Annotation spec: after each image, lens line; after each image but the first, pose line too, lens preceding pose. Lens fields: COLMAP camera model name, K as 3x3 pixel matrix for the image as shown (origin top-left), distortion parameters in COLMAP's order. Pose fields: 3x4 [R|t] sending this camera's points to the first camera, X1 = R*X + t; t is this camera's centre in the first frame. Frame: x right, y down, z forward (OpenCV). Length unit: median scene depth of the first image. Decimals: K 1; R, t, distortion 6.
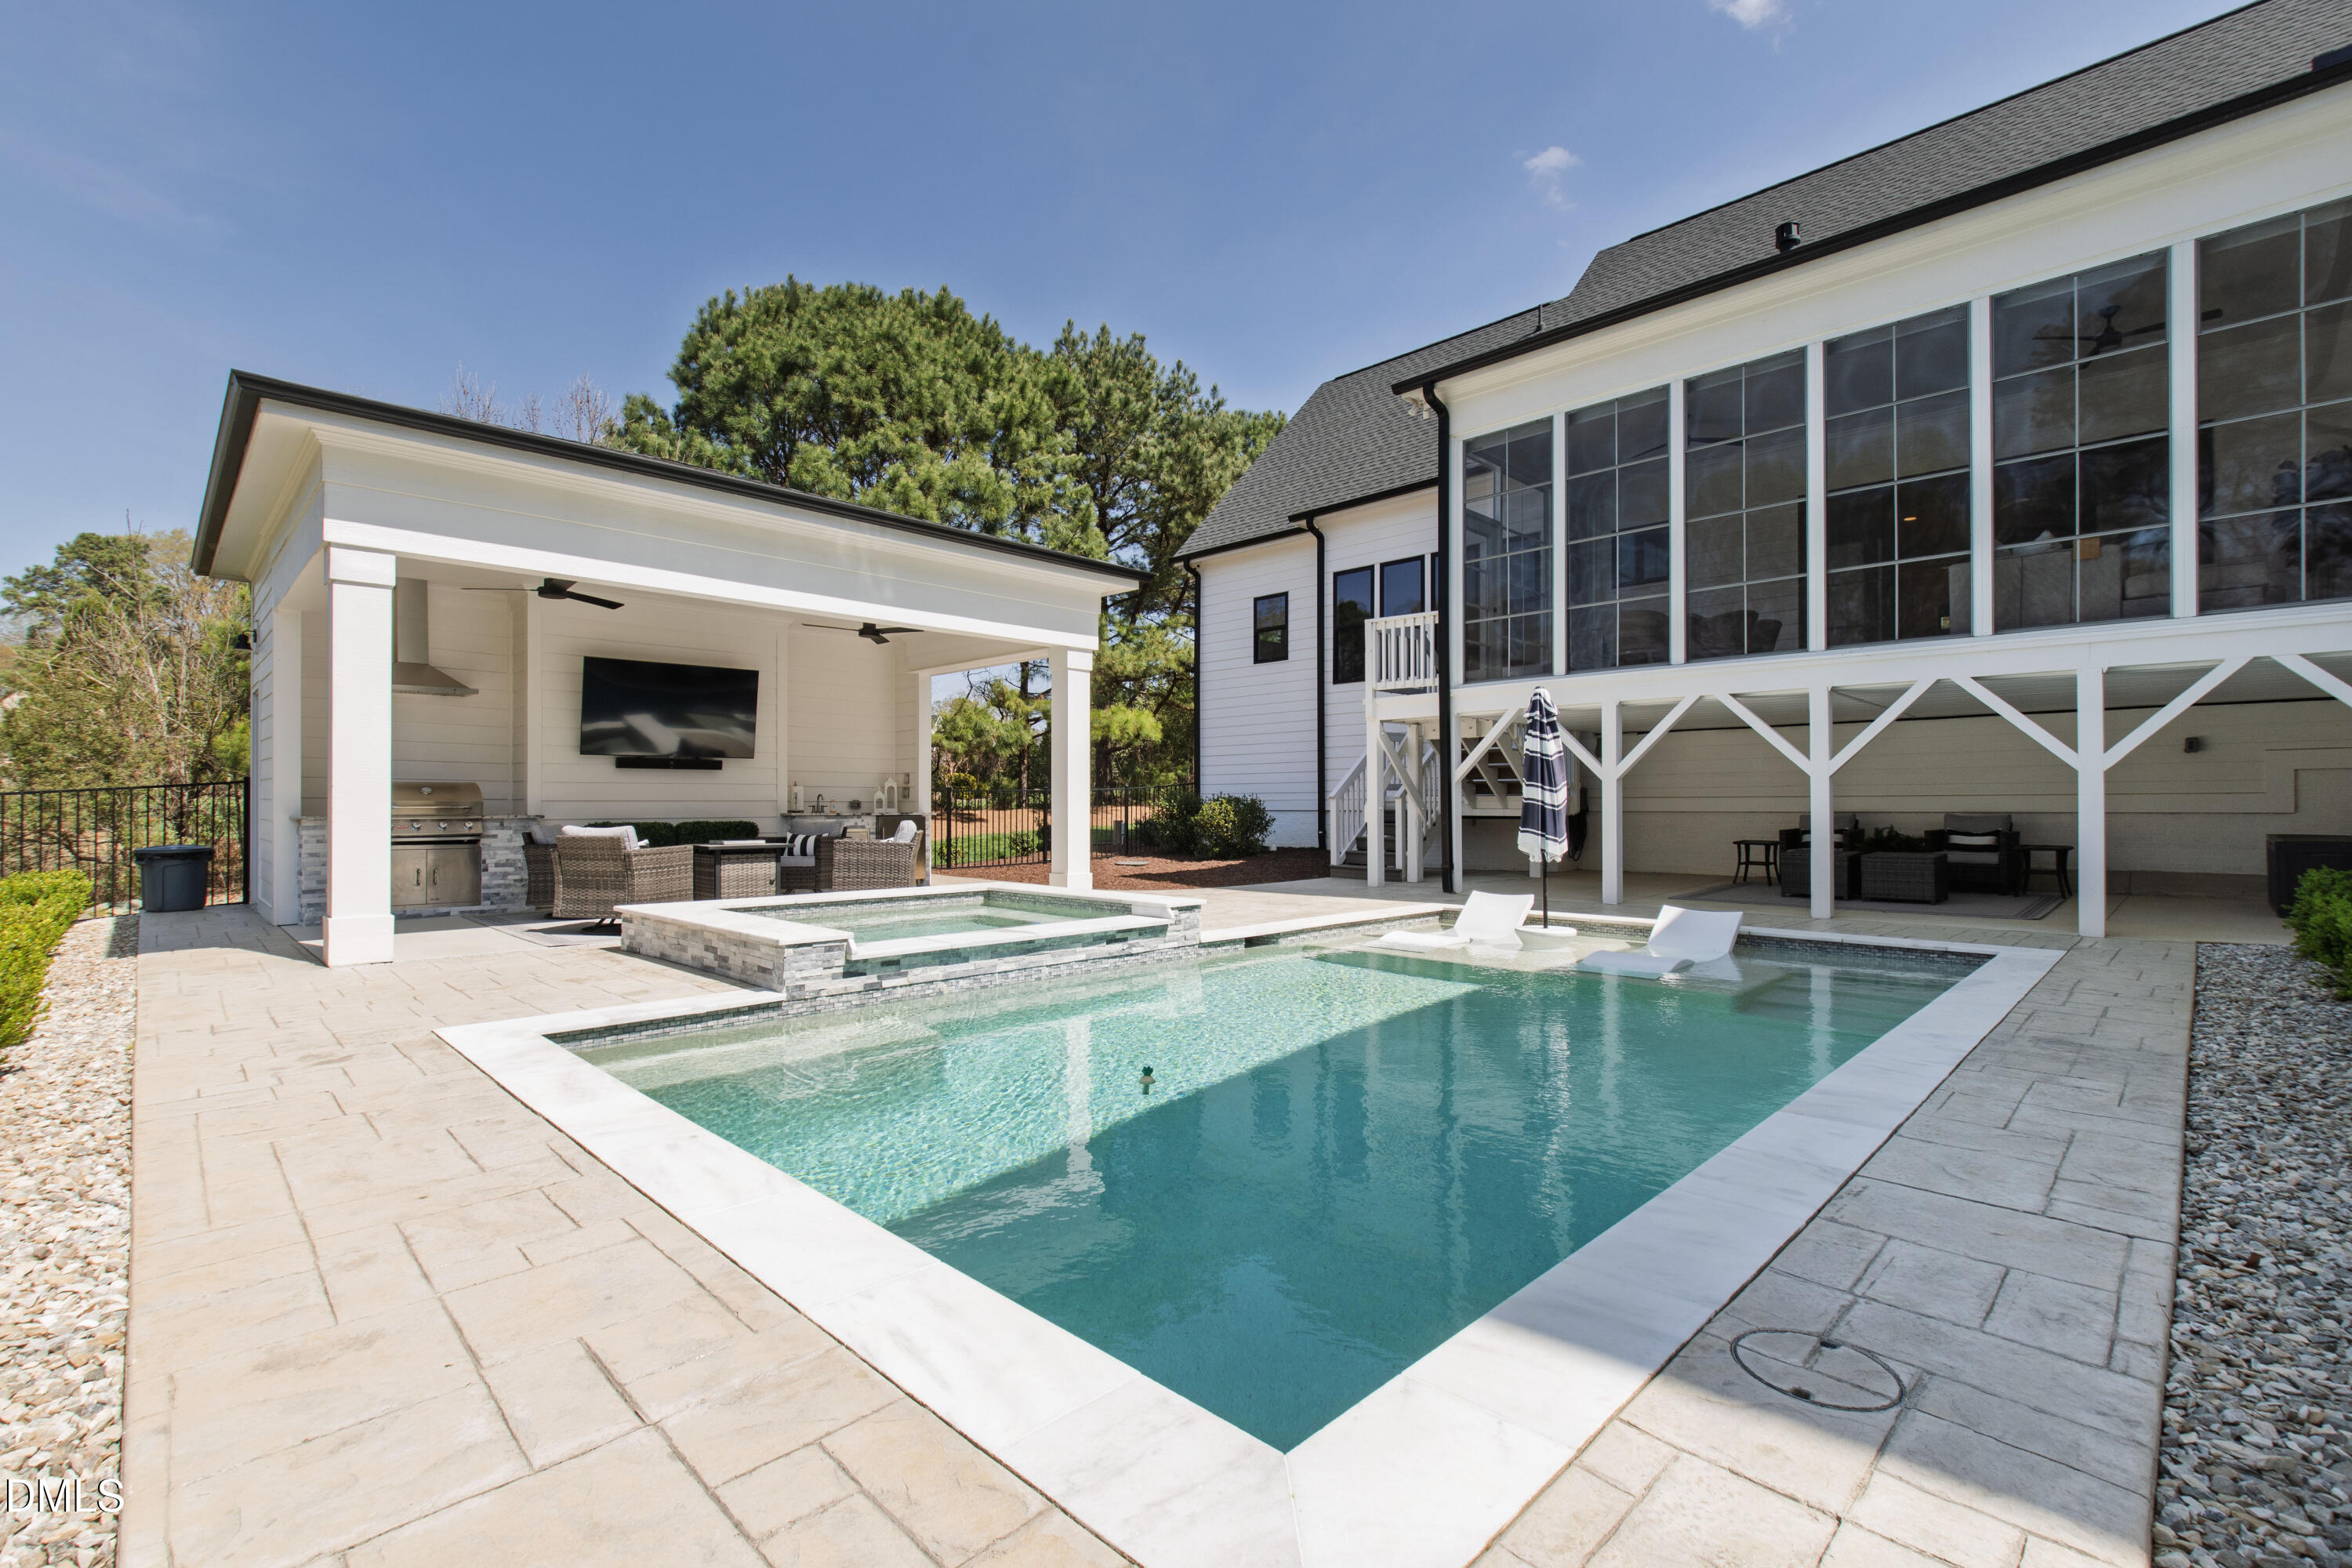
lens RADIAL K [[1047.1, 0, 1189.9], [0, 1047.1, 800.7], [0, 0, 1]] dist [0.001580, -0.000030]
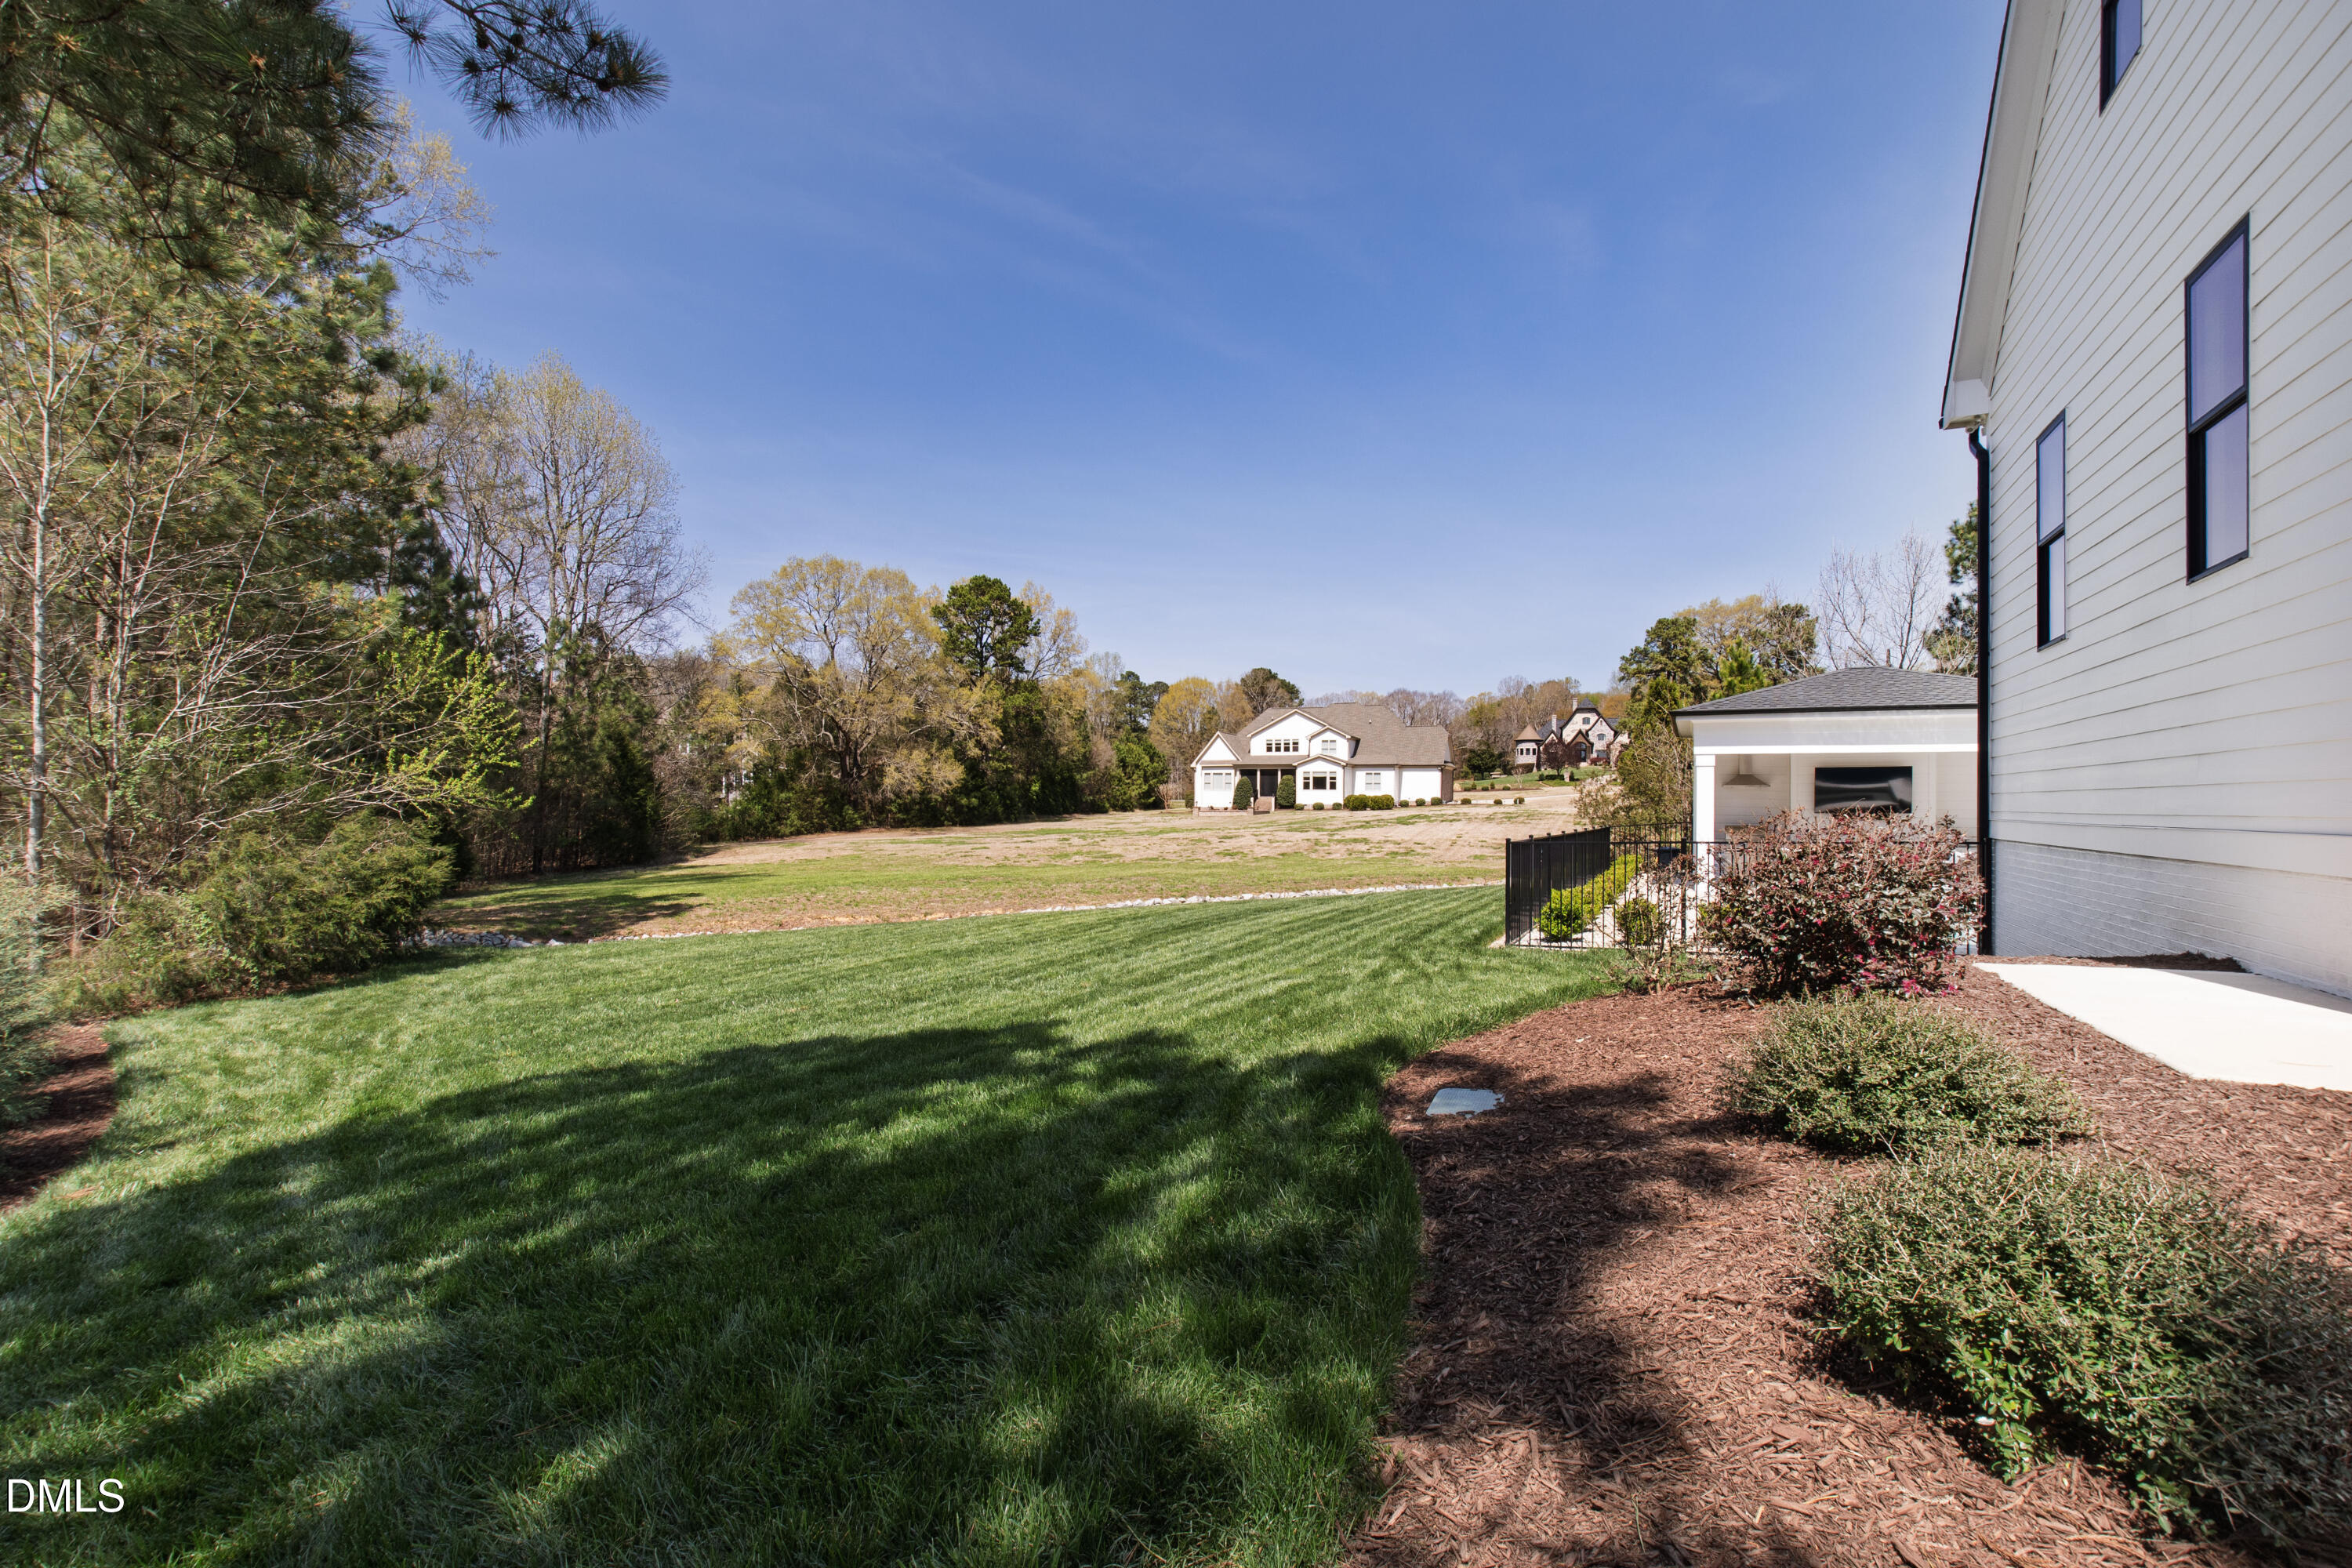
lens RADIAL K [[1047.1, 0, 1189.9], [0, 1047.1, 800.7], [0, 0, 1]] dist [0.001580, -0.000030]
pose [[0.328438, 0.003871, -0.944517, 0.915394], [-0.001381, 0.999992, 0.003619, -0.062500], [0.944524, 0.000116, 0.328441, -0.814065]]
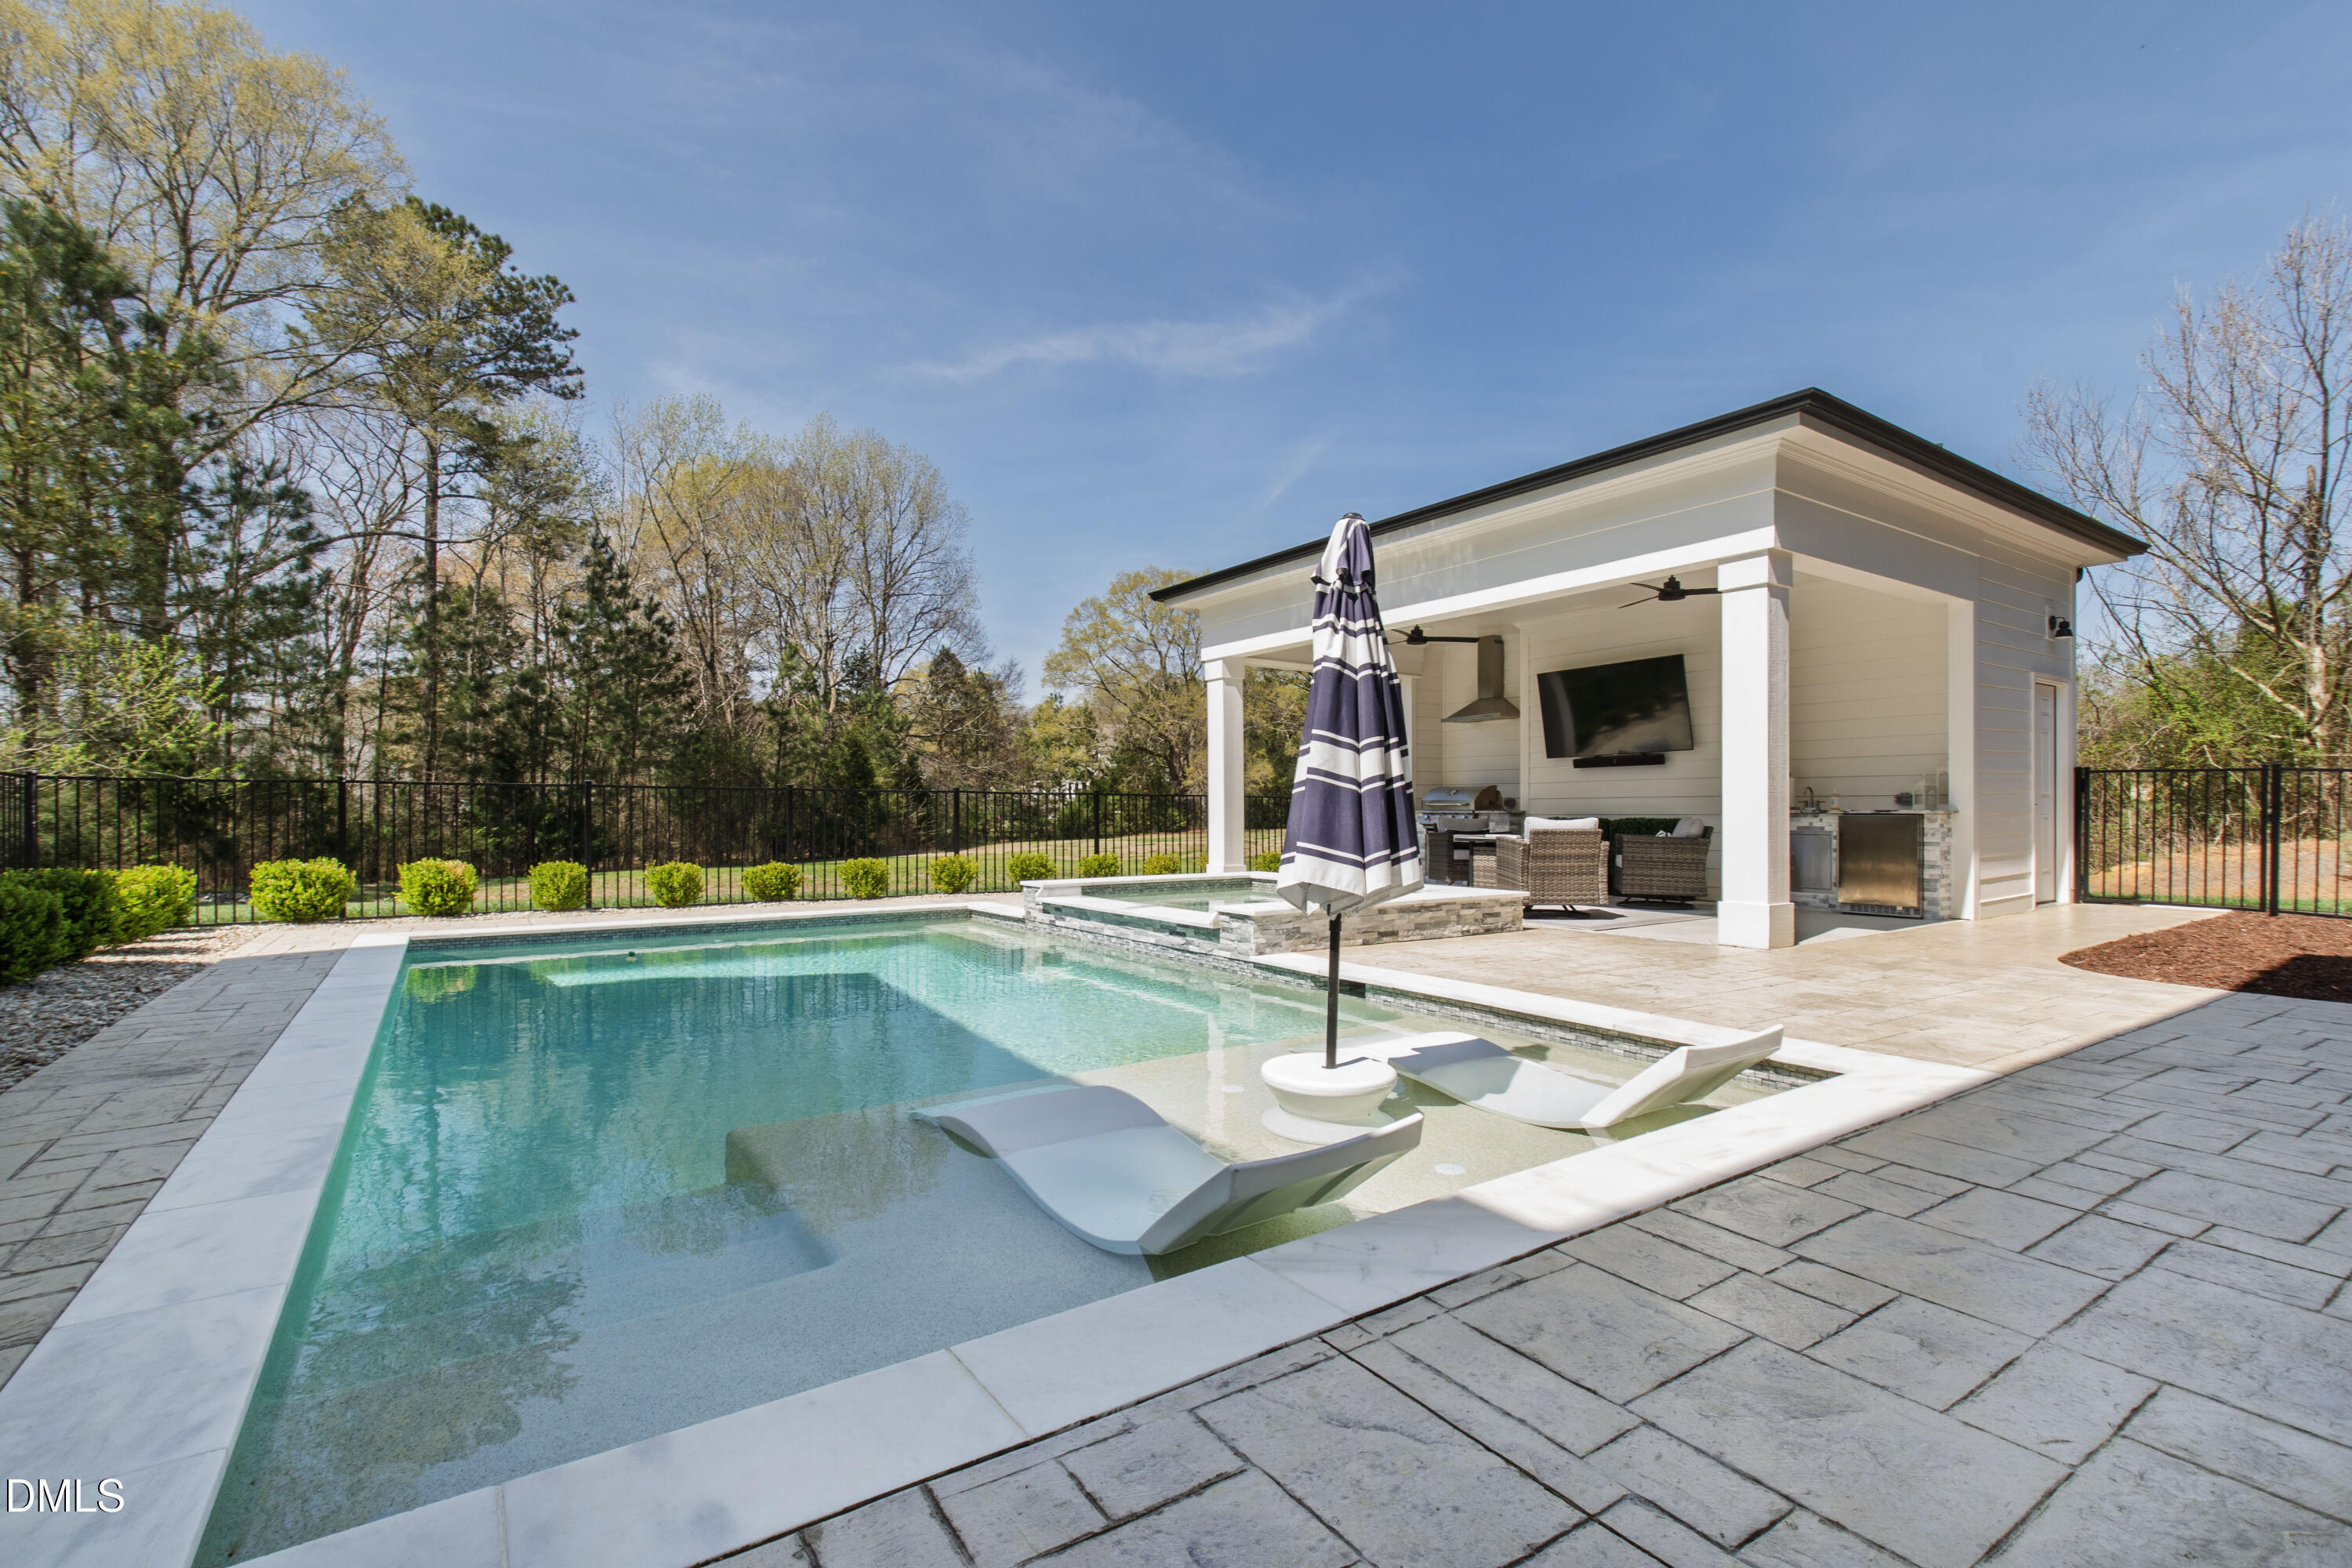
lens RADIAL K [[1047.1, 0, 1189.9], [0, 1047.1, 800.7], [0, 0, 1]] dist [0.001580, -0.000030]
pose [[-0.190103, -0.006500, -0.981743, 0.550864], [0.007847, 0.999936, -0.008139, 0.008668], [0.981733, -0.009251, -0.190040, 0.724365]]
